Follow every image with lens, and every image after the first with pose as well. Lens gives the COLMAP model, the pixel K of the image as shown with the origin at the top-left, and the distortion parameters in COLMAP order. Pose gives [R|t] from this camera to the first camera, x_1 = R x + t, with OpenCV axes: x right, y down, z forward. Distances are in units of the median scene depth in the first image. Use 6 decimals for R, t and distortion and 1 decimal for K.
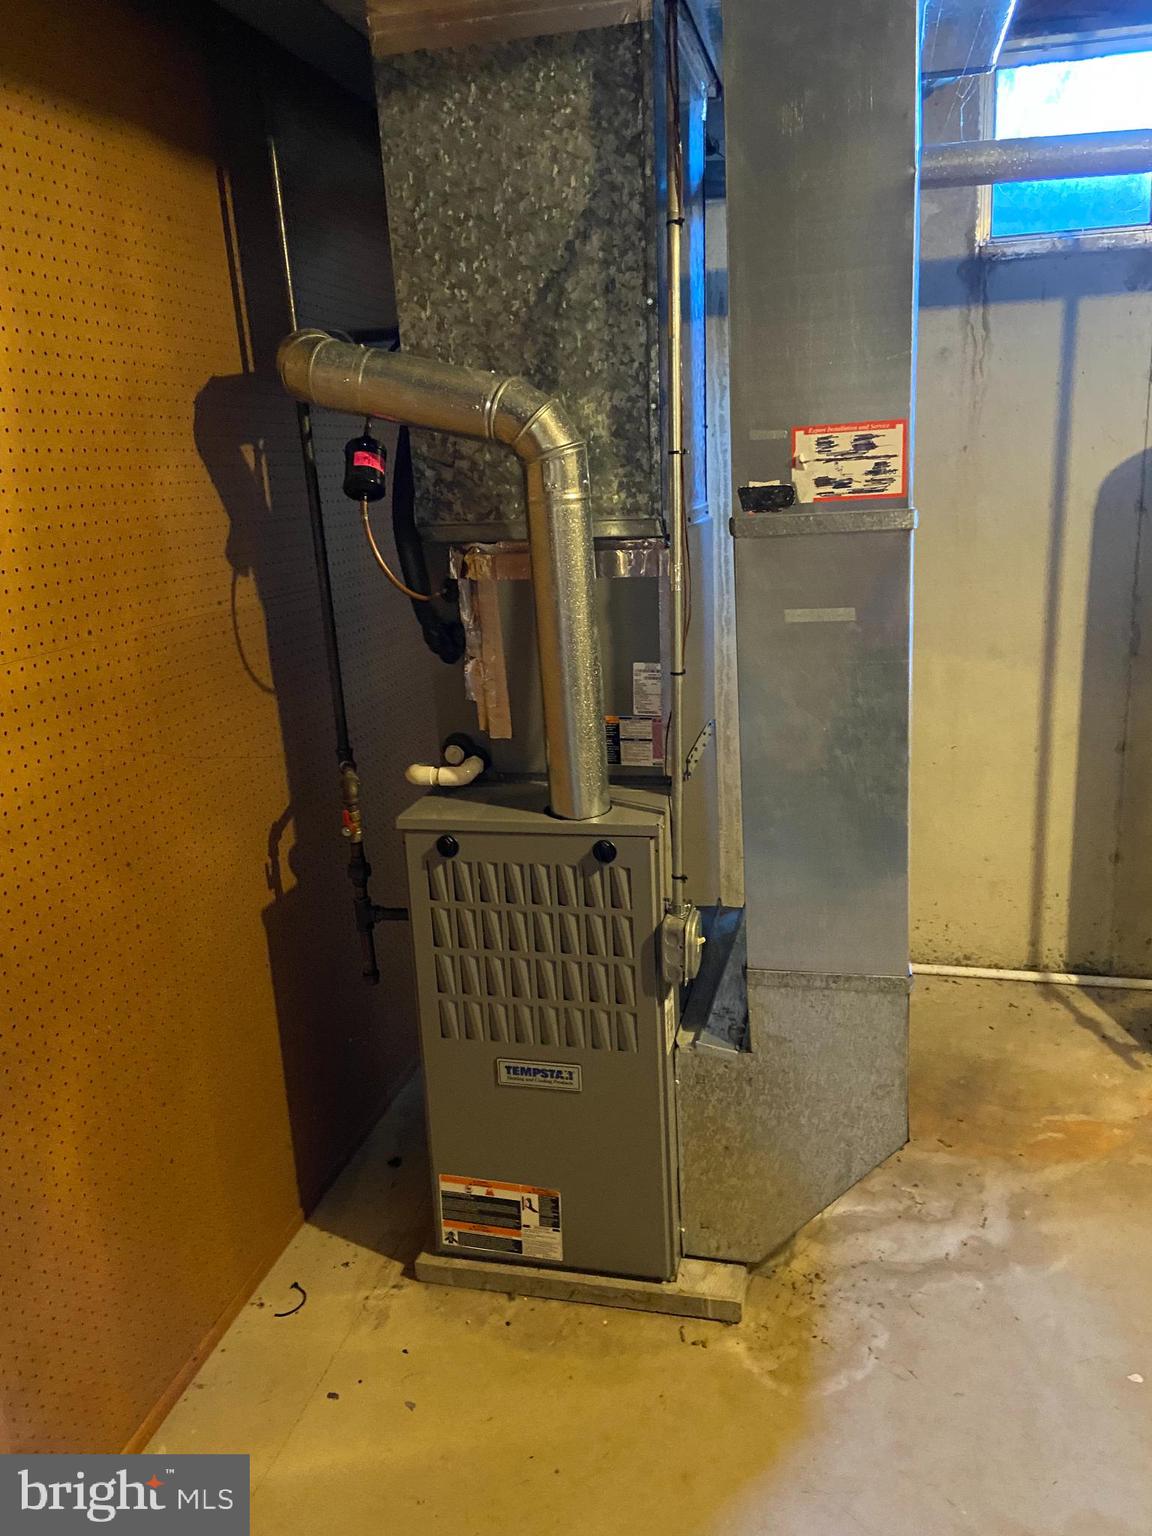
lens RADIAL K [[1156.4, 0, 570.4], [0, 1156.4, 753.8], [0, 0, 1]] dist [0.103748, -0.135383]
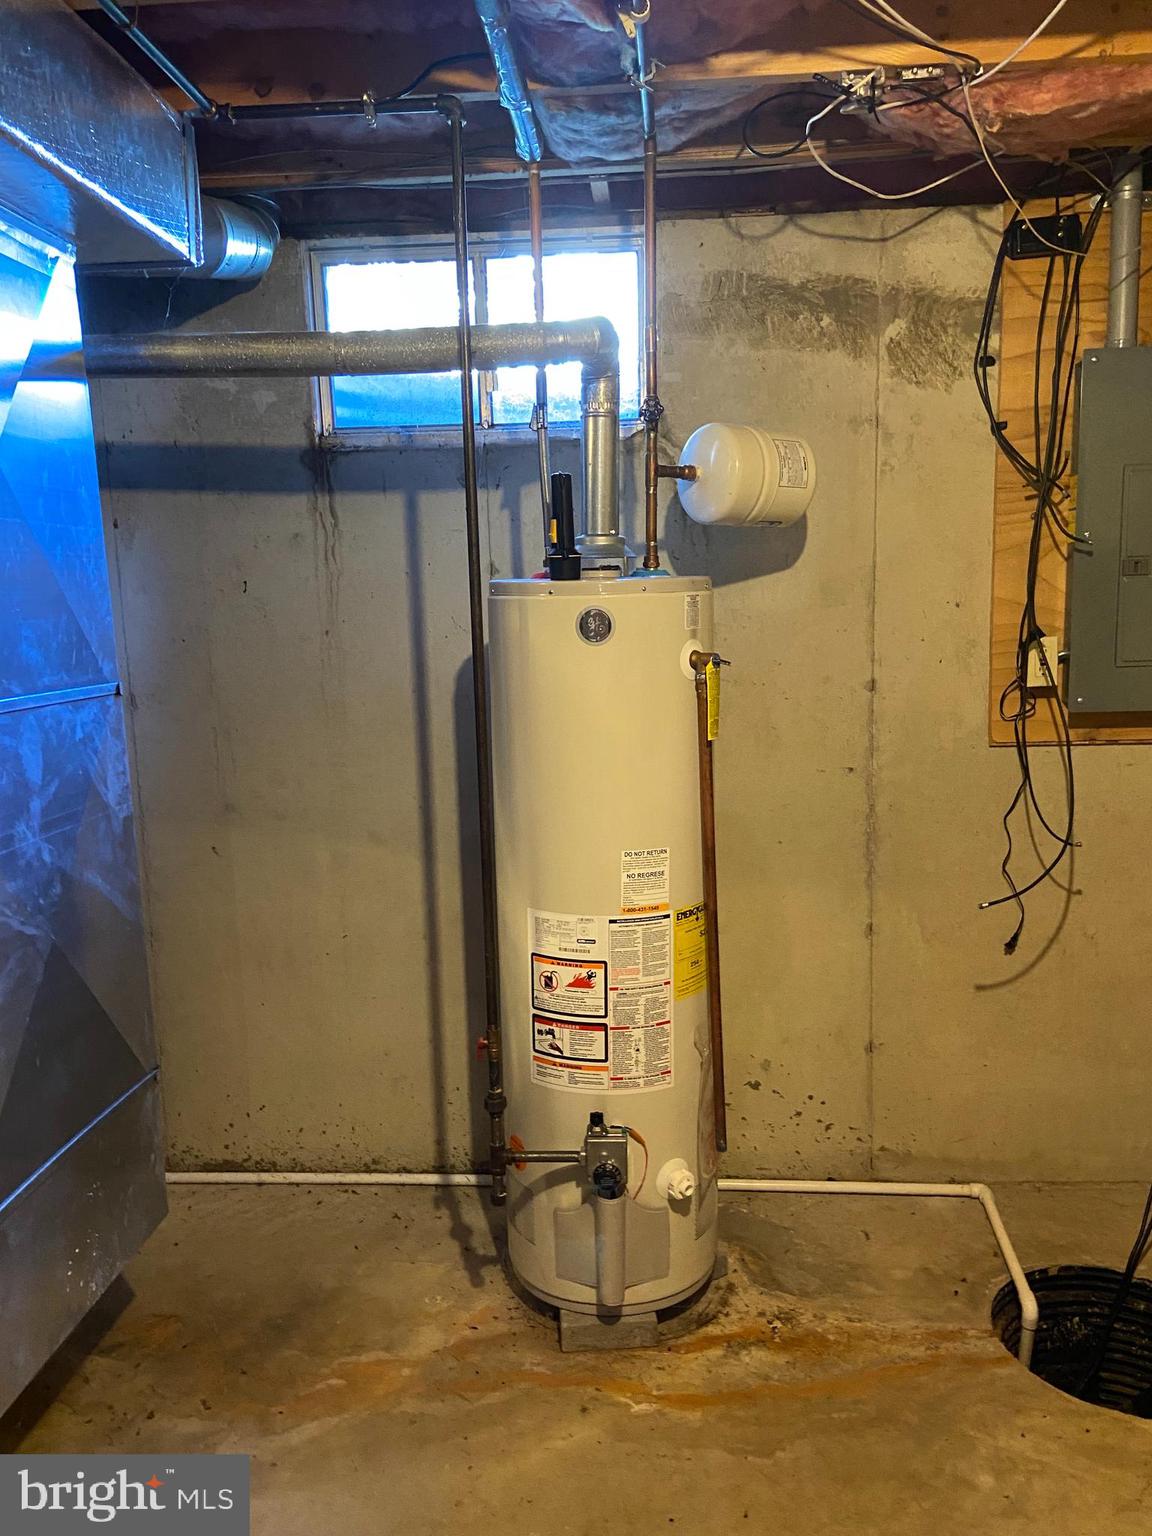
lens RADIAL K [[1156.4, 0, 582.3], [0, 1156.4, 769.9], [0, 0, 1]] dist [0.103748, -0.135383]
pose [[0.985365, -0.002521, 0.170437, 0.398182], [0.021057, 0.994032, -0.107037, -0.039462], [-0.169150, 0.109060, 0.979538, 0.023417]]
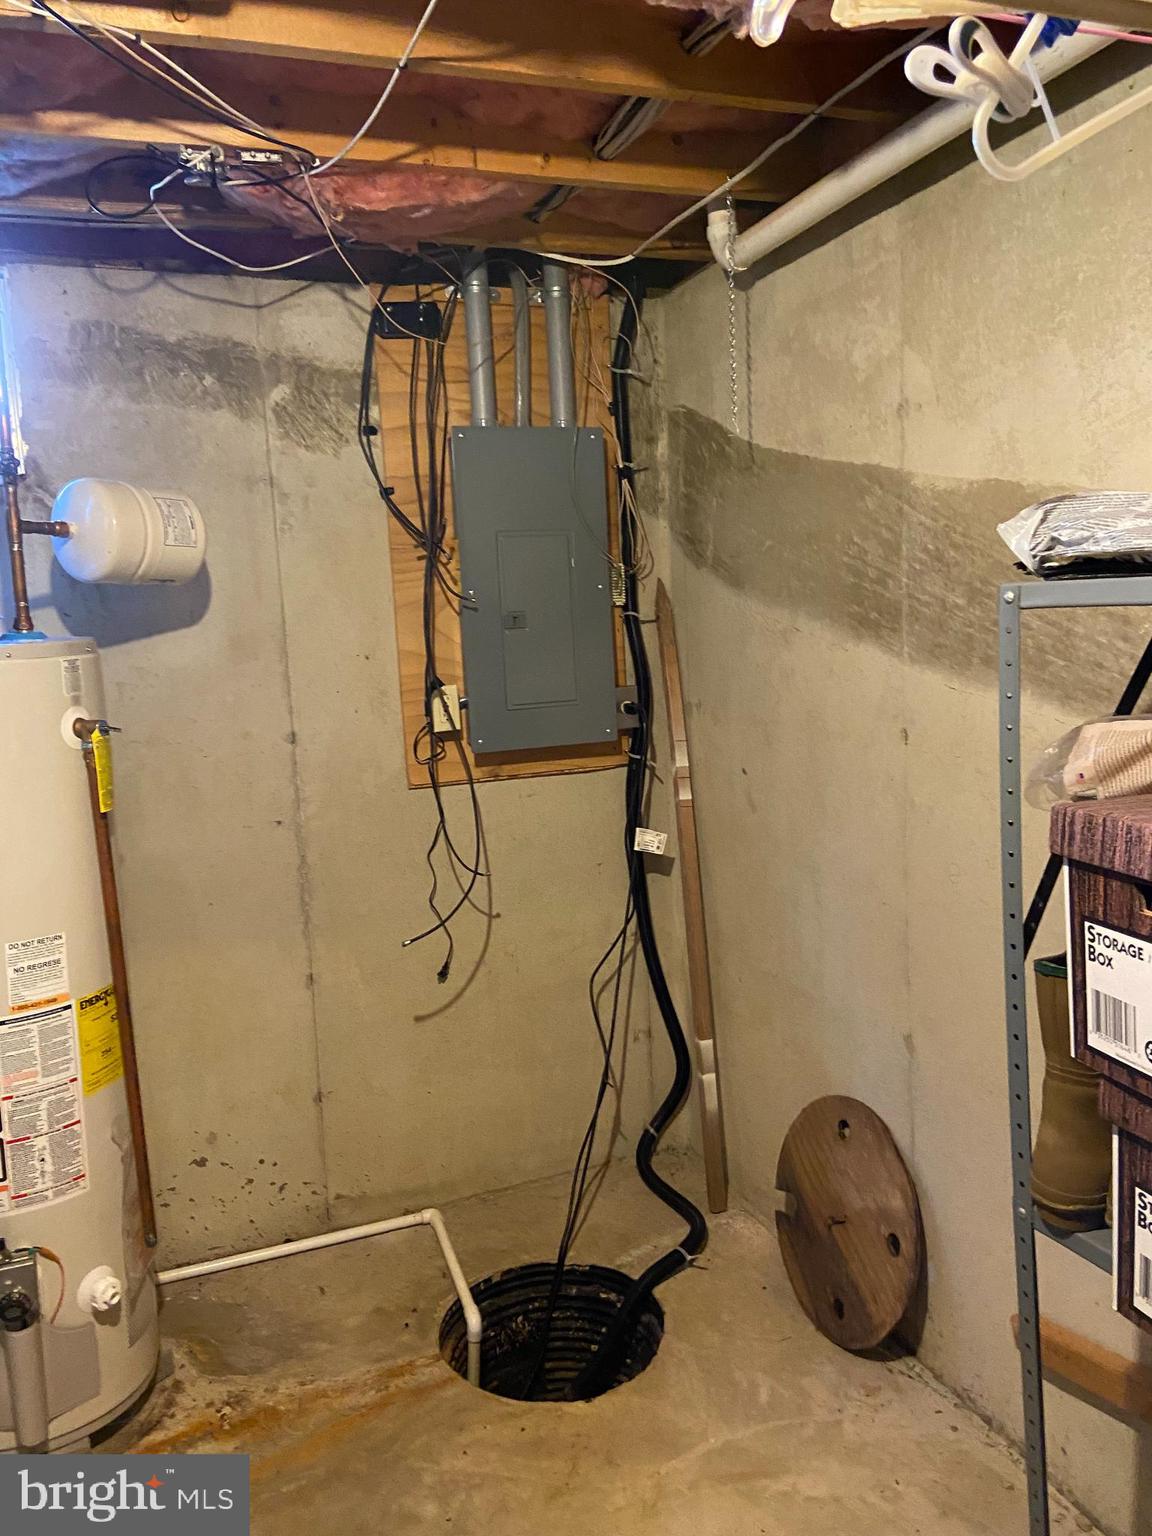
lens RADIAL K [[1156.4, 0, 574.2], [0, 1156.4, 754.3], [0, 0, 1]] dist [0.103748, -0.135383]
pose [[0.826362, -0.059417, 0.559996, 0.449437], [0.146594, 0.982831, -0.112042, -0.050477], [-0.543724, 0.174679, 0.820884, -0.007467]]
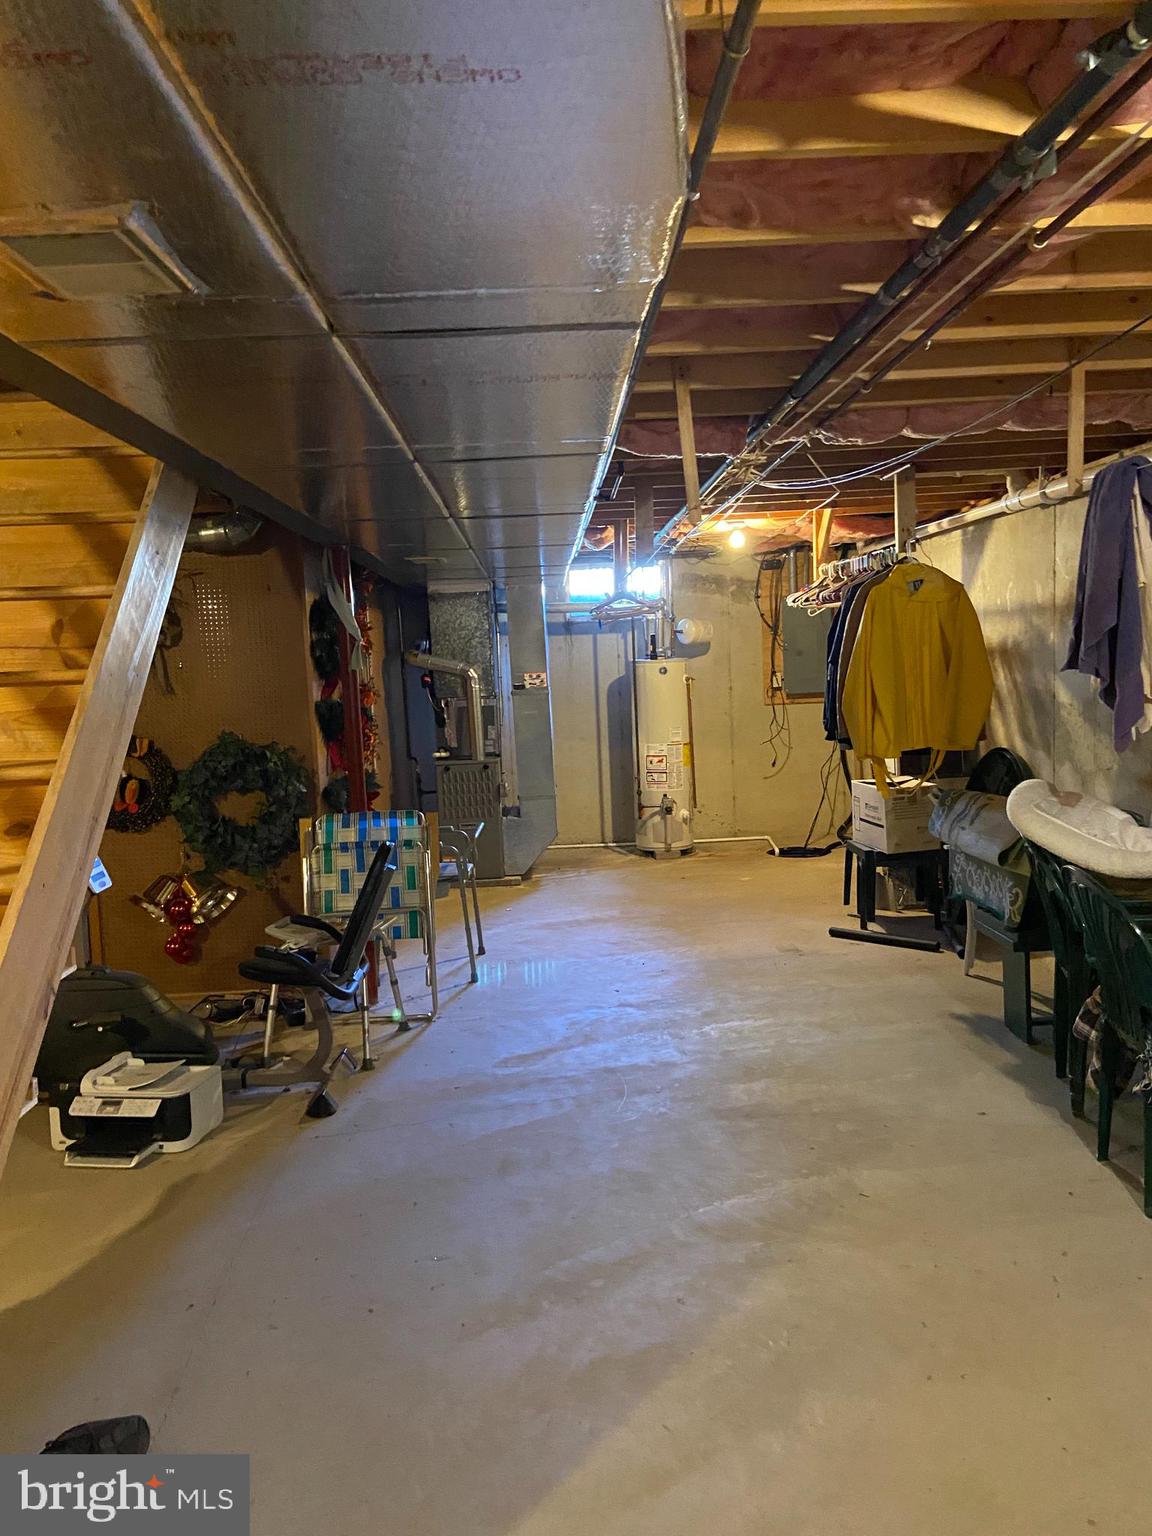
lens RADIAL K [[1156.4, 0, 576.1], [0, 1156.4, 773.5], [0, 0, 1]] dist [0.103748, -0.135383]
pose [[0.964267, -0.019886, 0.264187, -0.520889], [0.062661, 0.986005, -0.154489, 0.526678], [-0.257417, 0.165523, 0.952018, -2.112469]]
